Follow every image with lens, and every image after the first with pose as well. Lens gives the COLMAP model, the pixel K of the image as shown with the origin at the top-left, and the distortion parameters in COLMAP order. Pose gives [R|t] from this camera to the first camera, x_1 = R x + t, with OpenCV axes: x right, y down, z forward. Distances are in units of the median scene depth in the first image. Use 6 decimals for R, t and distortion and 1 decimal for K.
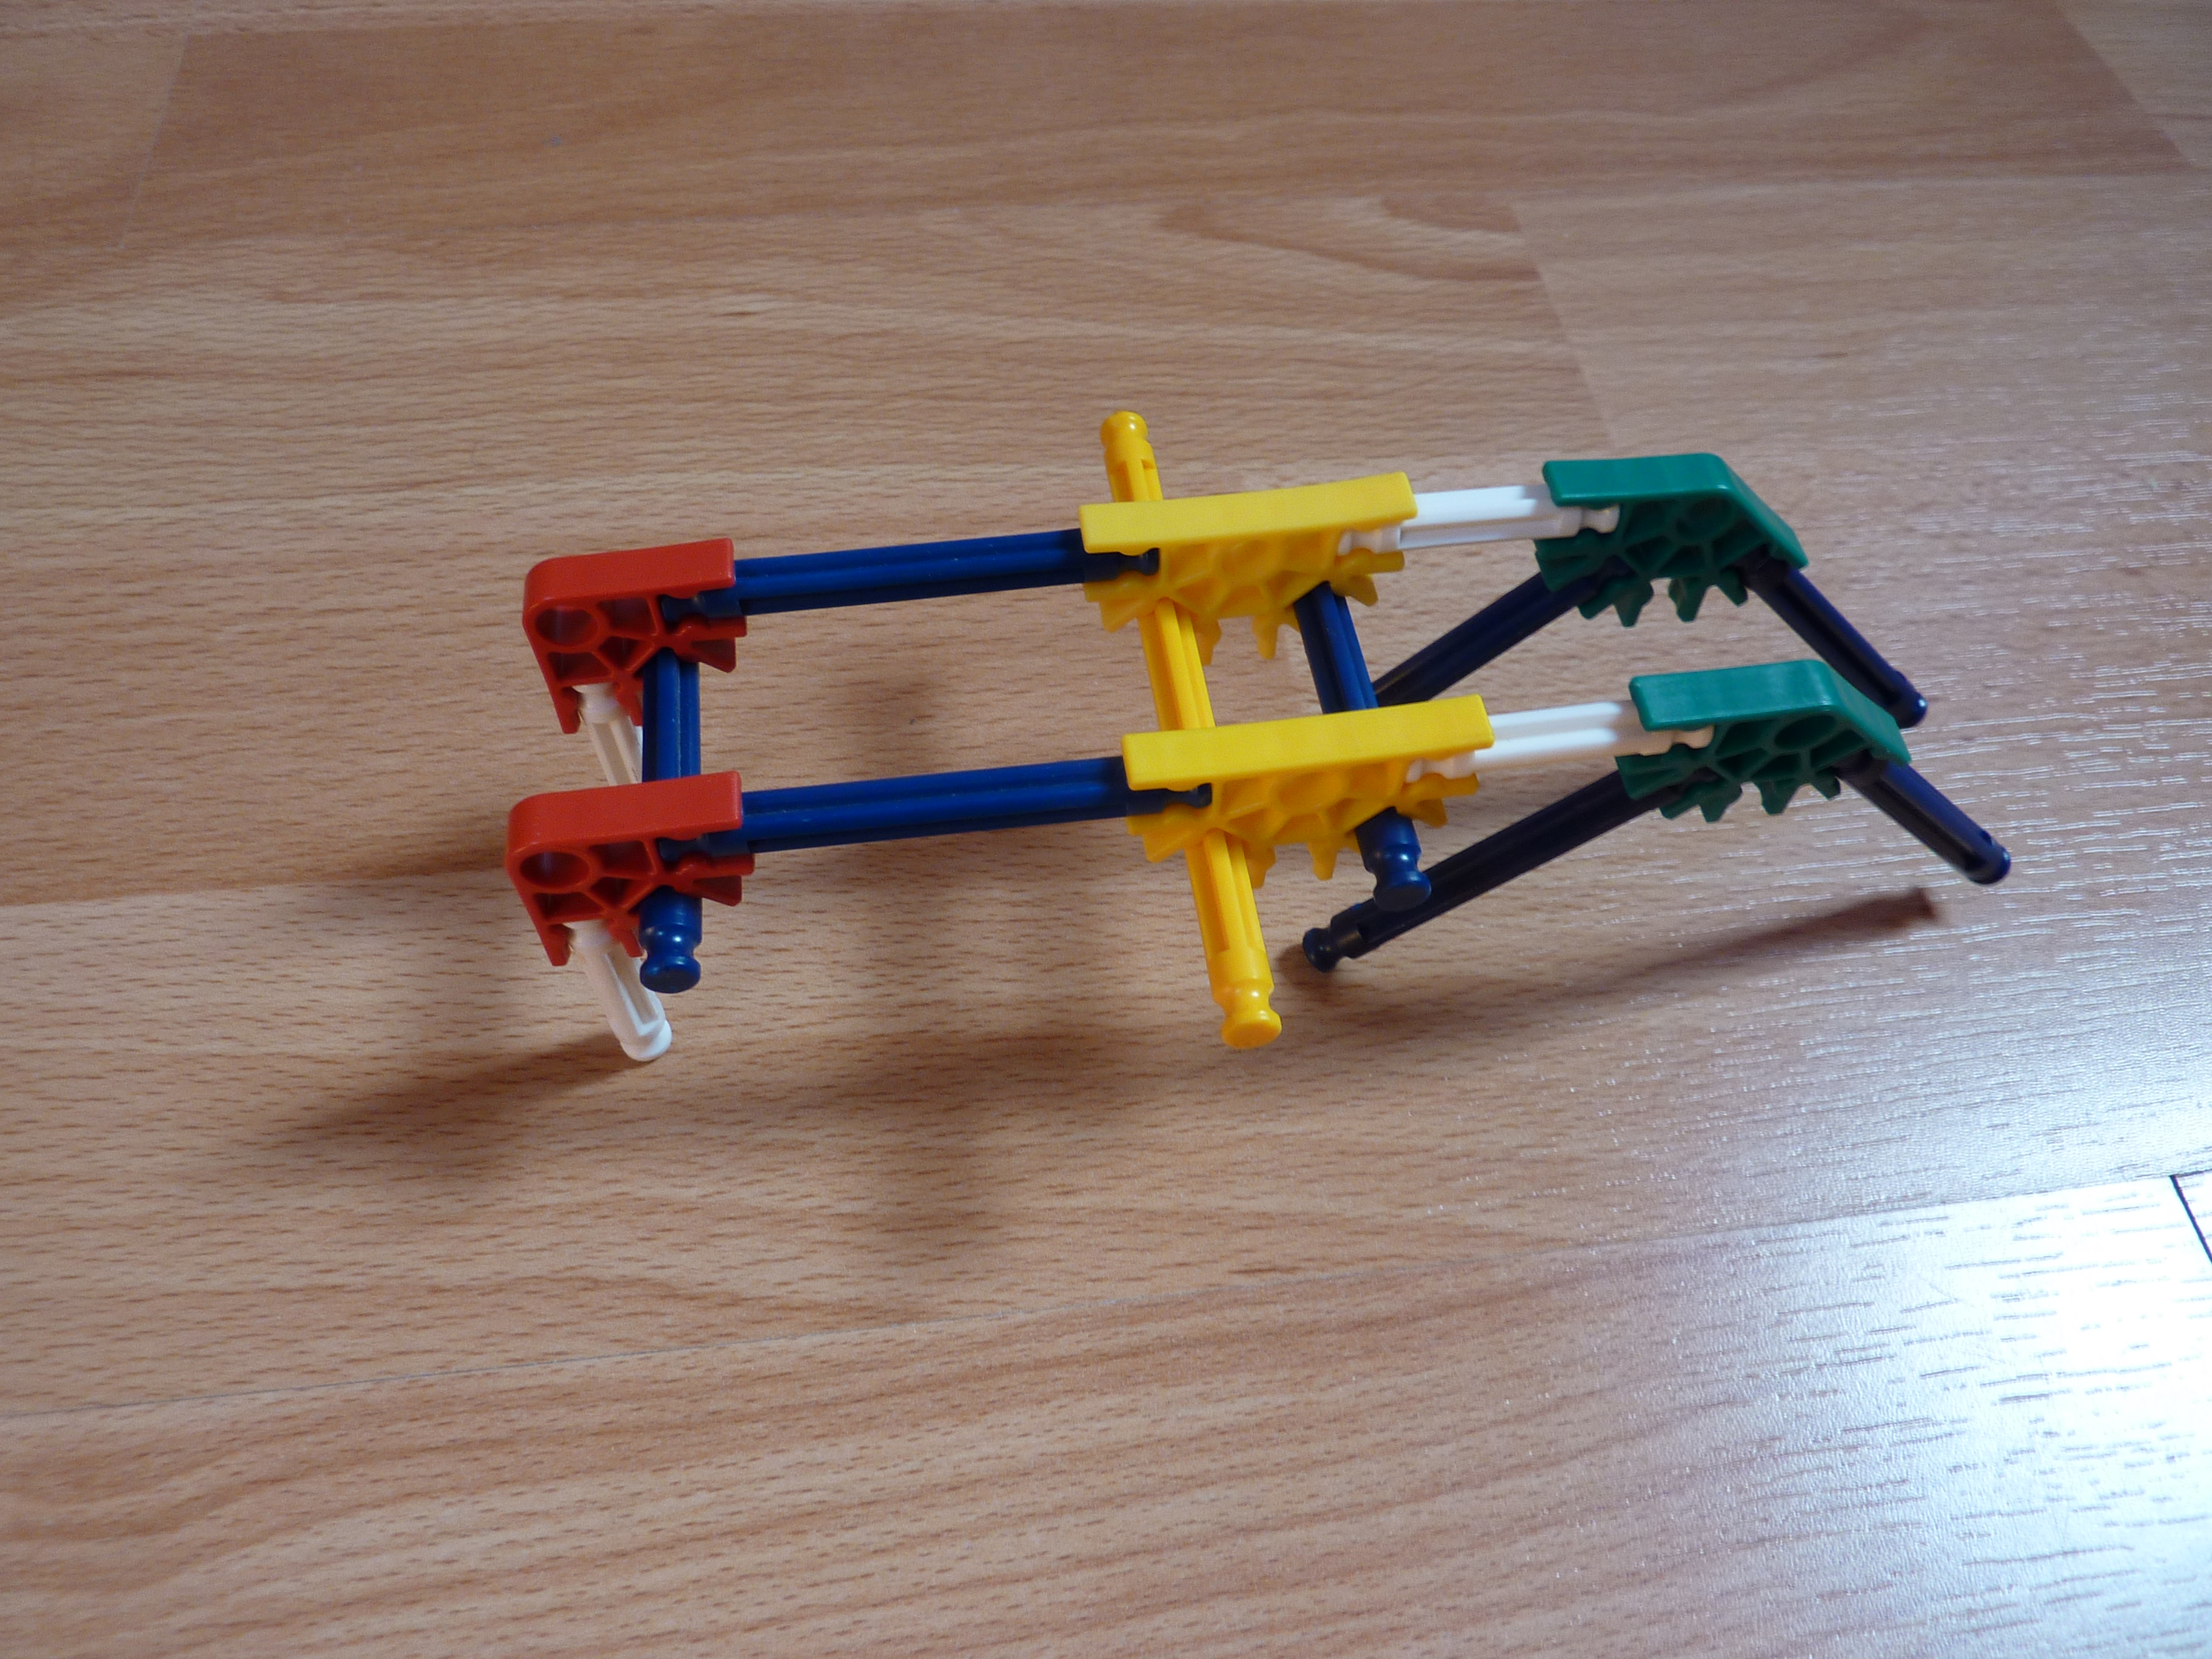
lens RADIAL K [[1488.6, 0, 1092.0], [0, 1488.6, 826.8], [0, 0, 1]] dist [-0.002090, -0.015593]
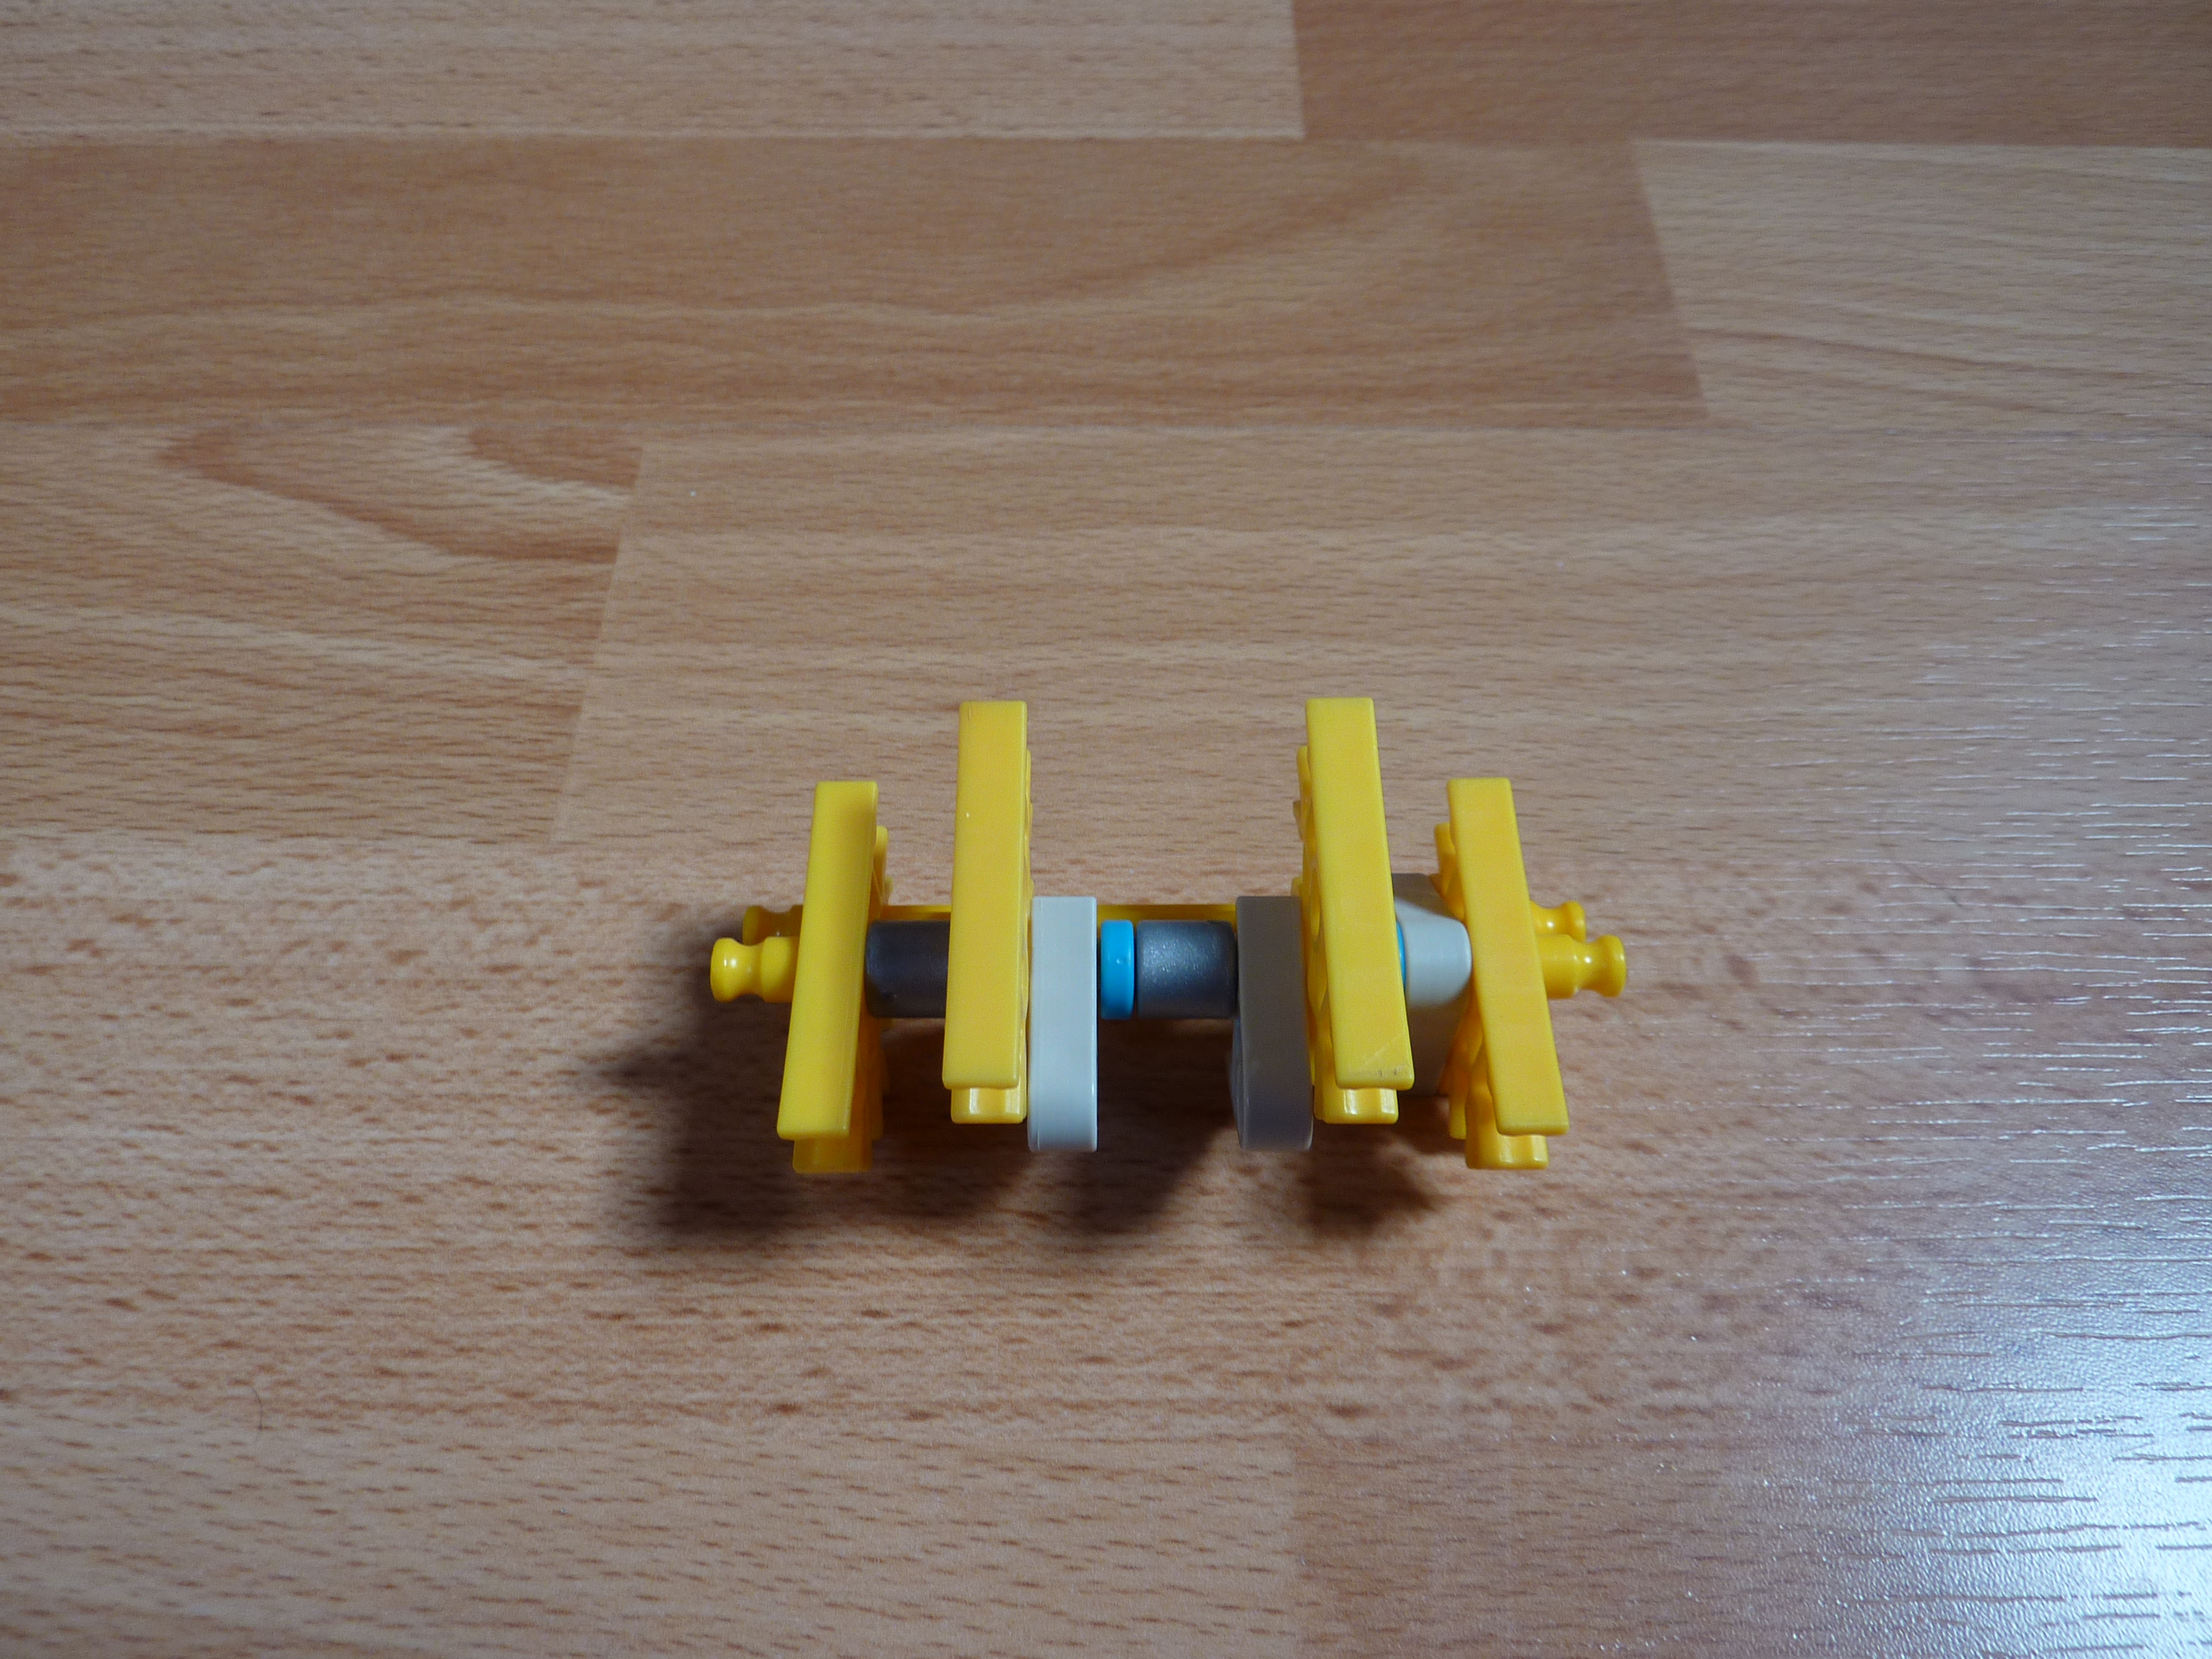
lens RADIAL K [[1488.6, 0, 1119.3], [0, 1488.6, 828.2], [0, 0, 1]] dist [-0.002090, -0.015593]
pose [[0.984163, 0.096634, -0.148609, 0.723153], [-0.094188, 0.995279, 0.023426, -0.304308], [0.150171, -0.009058, 0.988619, 0.347556]]
